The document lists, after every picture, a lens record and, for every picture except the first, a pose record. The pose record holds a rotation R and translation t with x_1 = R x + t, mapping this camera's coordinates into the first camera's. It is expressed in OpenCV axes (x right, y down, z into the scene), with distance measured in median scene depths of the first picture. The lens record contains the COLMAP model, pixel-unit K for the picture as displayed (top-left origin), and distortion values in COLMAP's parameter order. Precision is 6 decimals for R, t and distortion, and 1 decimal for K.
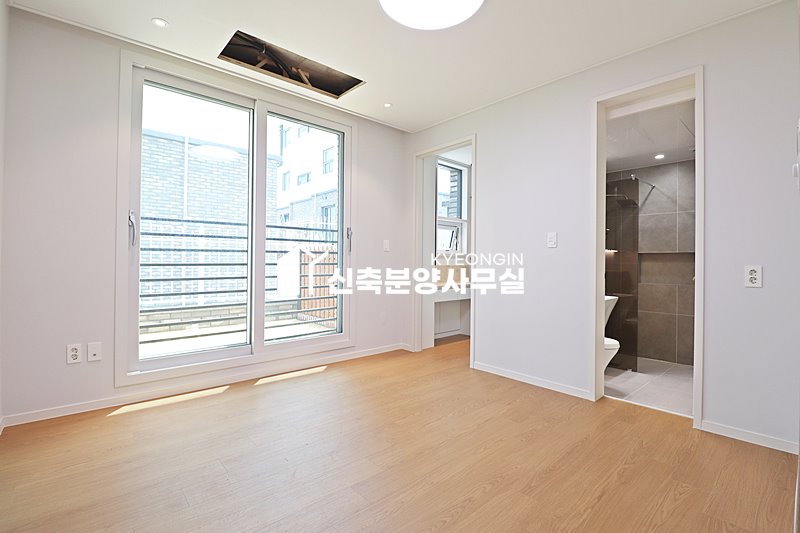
lens RADIAL K [[369.0, 0, 397.8], [0, 369.0, 263.5], [0, 0, 1]] dist [-0.003912, -0.010383]
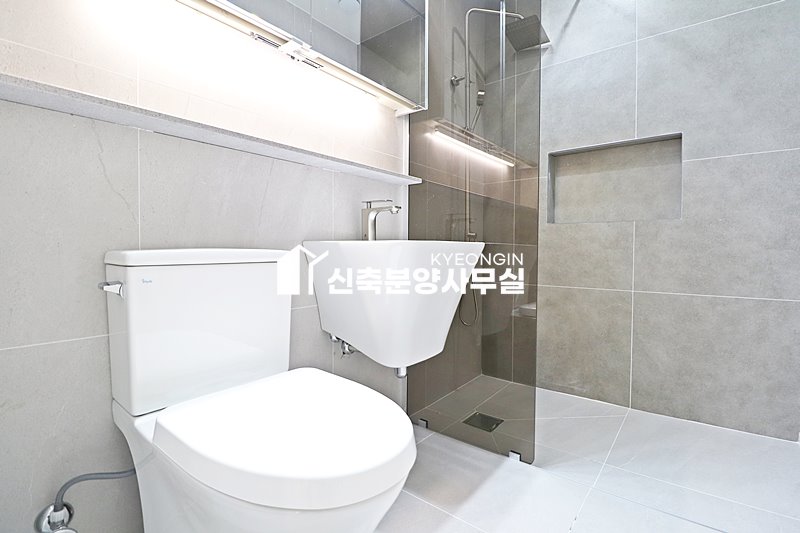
lens RADIAL K [[369.0, 0, 401.9], [0, 369.0, 265.0], [0, 0, 1]] dist [-0.003912, -0.010383]
pose [[0.987590, -0.008681, 0.156815, 0.424887], [0.003702, 0.999480, 0.032017, 0.092205], [-0.157011, -0.031039, 0.987109, 0.611926]]
